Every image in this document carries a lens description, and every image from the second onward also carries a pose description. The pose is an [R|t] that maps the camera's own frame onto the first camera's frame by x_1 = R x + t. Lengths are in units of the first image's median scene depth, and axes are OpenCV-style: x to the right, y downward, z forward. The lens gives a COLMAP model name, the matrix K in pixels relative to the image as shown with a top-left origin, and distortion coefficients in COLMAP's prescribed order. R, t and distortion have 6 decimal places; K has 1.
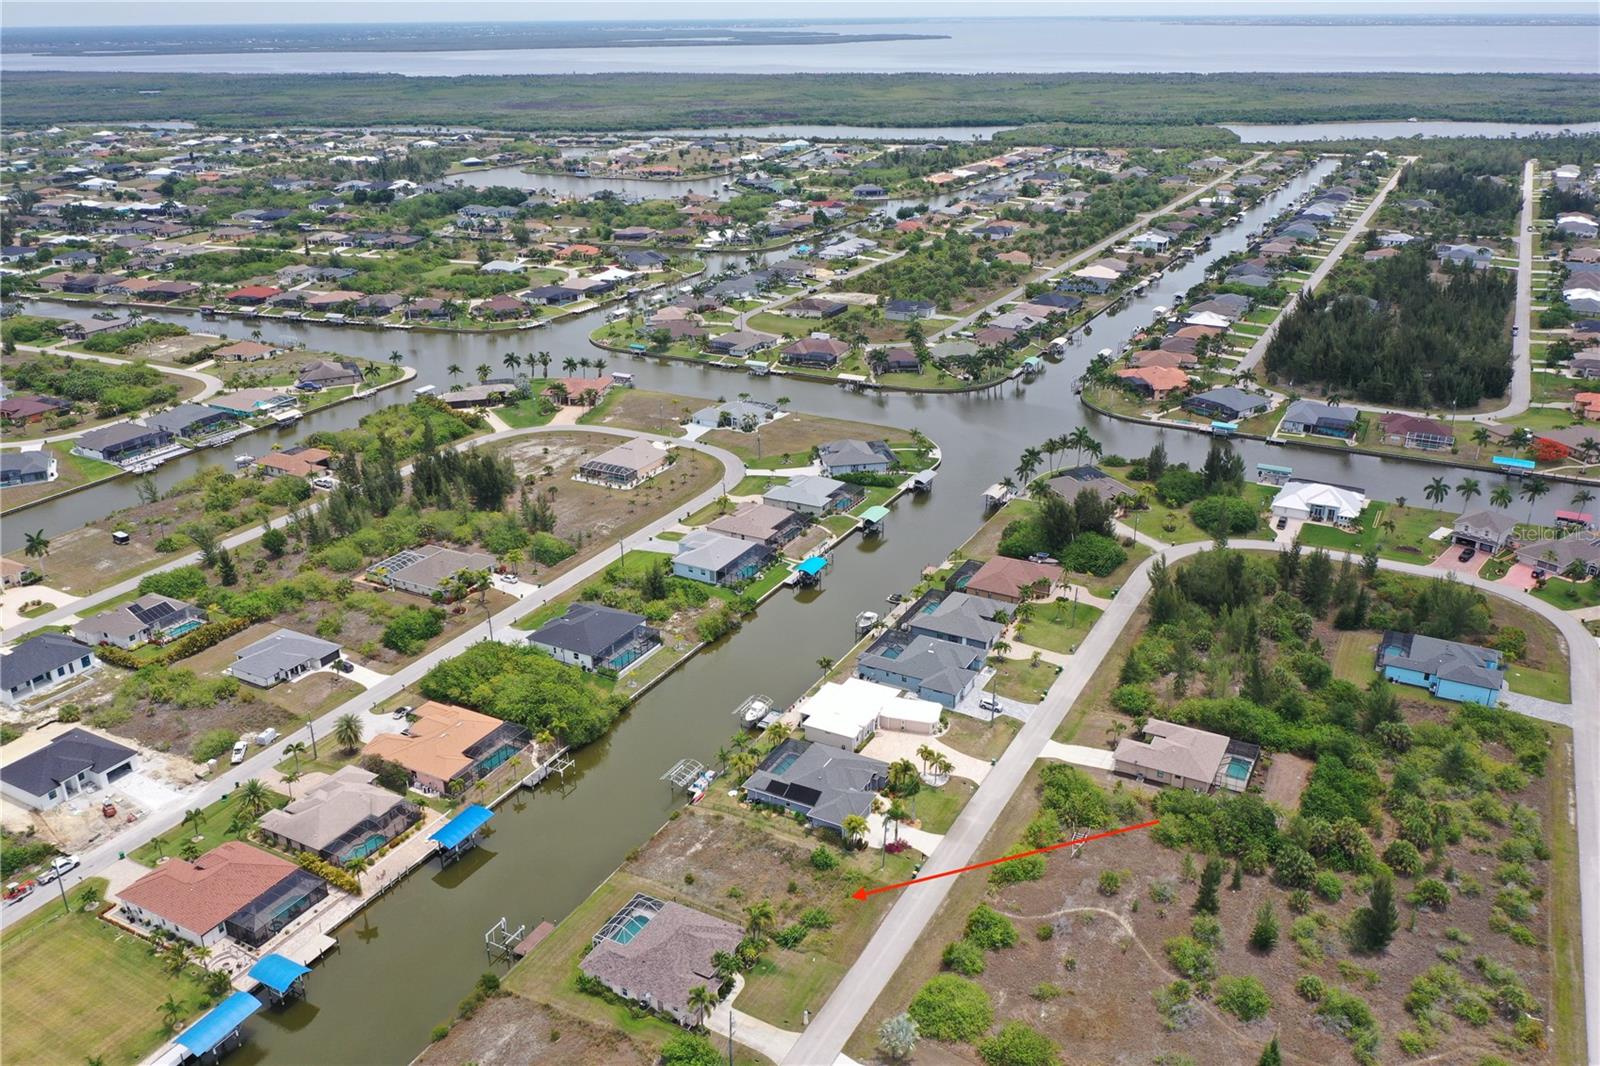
lens RADIAL K [[1261.0, 0, 800.3], [0, 1261.0, 536.3], [0, 0, 1]] dist [-0.005231, 0.003317]
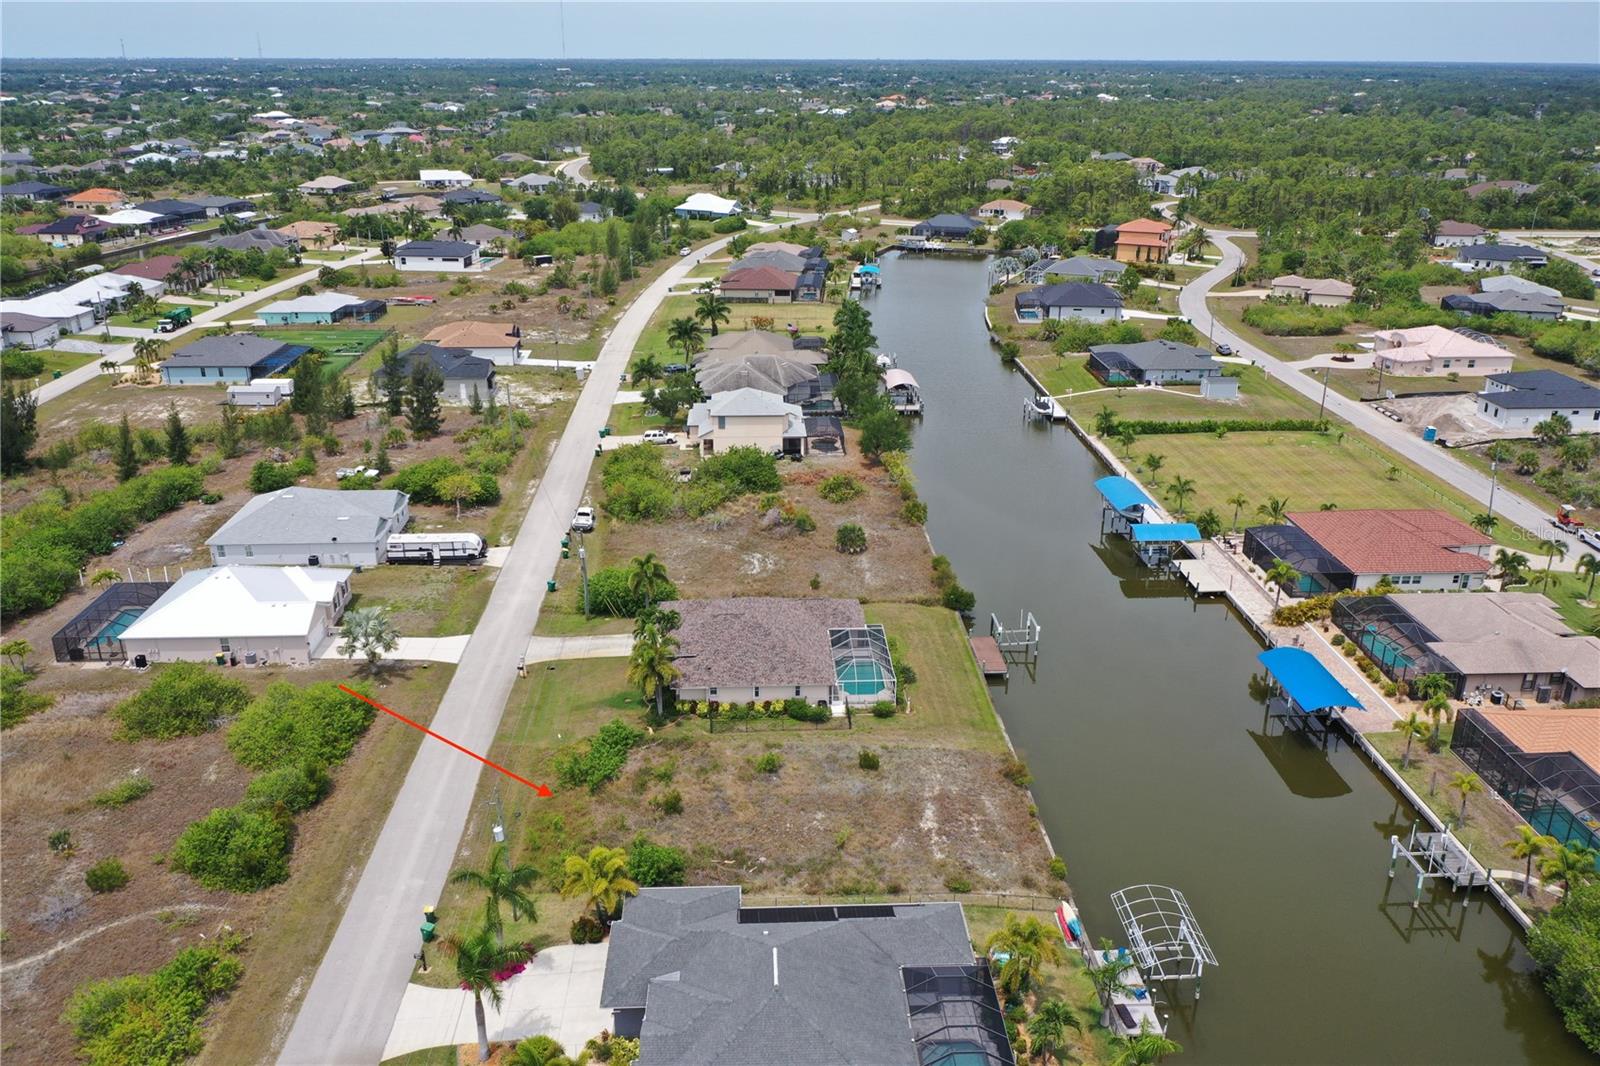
lens RADIAL K [[1261.0, 0, 801.9], [0, 1261.0, 531.4], [0, 0, 1]] dist [-0.005231, 0.003317]
pose [[-0.855638, 0.187678, -0.482349, 0.120126], [-0.197368, 0.743208, 0.639287, -0.086337], [0.478466, 0.642198, -0.598875, 0.906142]]
